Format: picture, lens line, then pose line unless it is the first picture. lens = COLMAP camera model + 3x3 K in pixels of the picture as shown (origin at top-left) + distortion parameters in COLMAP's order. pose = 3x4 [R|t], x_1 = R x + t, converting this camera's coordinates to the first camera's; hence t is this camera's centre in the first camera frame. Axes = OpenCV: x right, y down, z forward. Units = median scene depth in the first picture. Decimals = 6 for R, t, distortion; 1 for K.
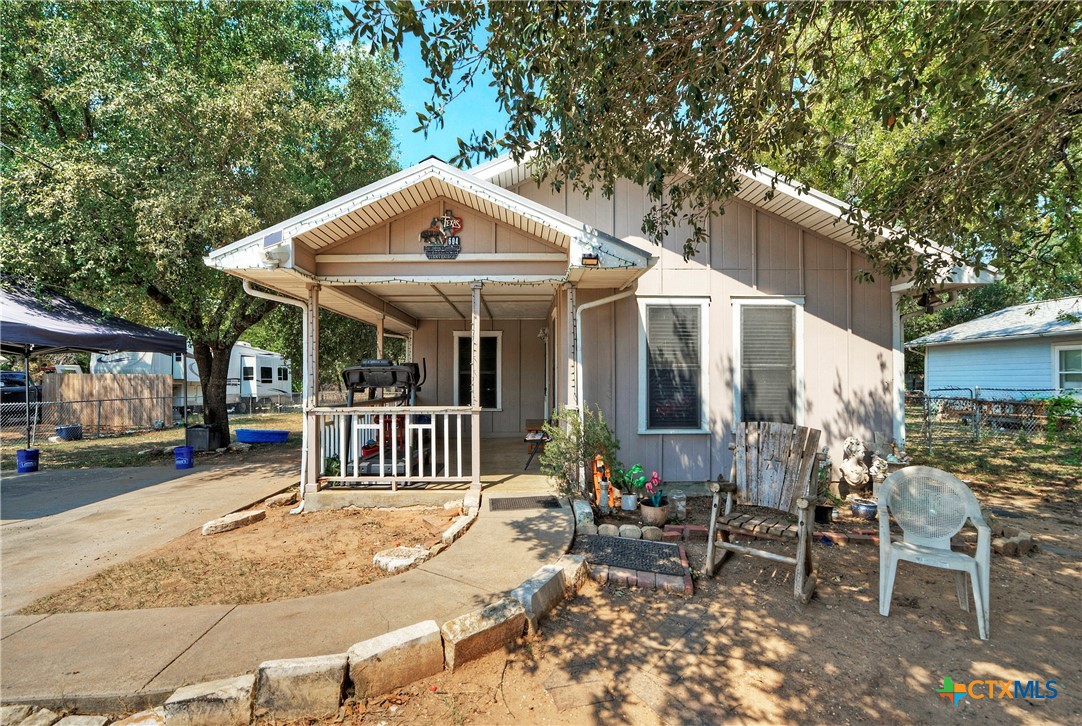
lens RADIAL K [[469.5, 0, 540.7], [0, 469.5, 373.8], [0, 0, 1]] dist [0.002709, 0.000652]
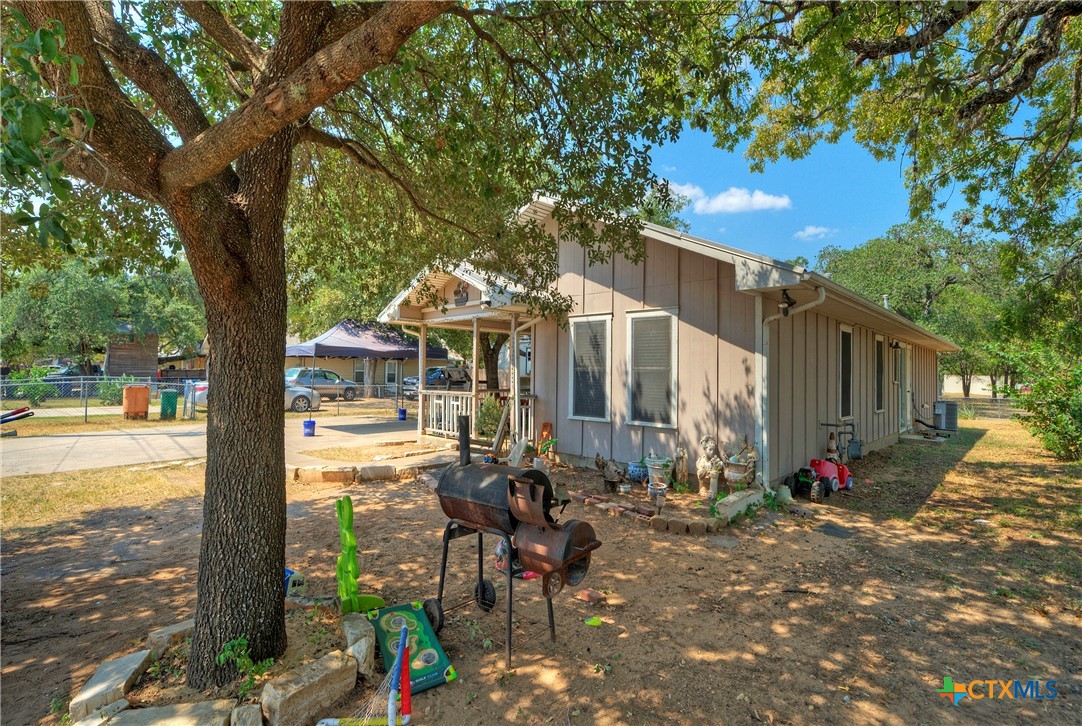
lens RADIAL K [[512.4, 0, 541.2], [0, 512.4, 363.4], [0, 0, 1]] dist [0.003019, 0.000026]
pose [[0.694643, -0.000011, -0.719354, 1.208755], [-0.003091, 0.999991, -0.003000, -0.026530], [0.719348, 0.004308, 0.694637, -0.077672]]
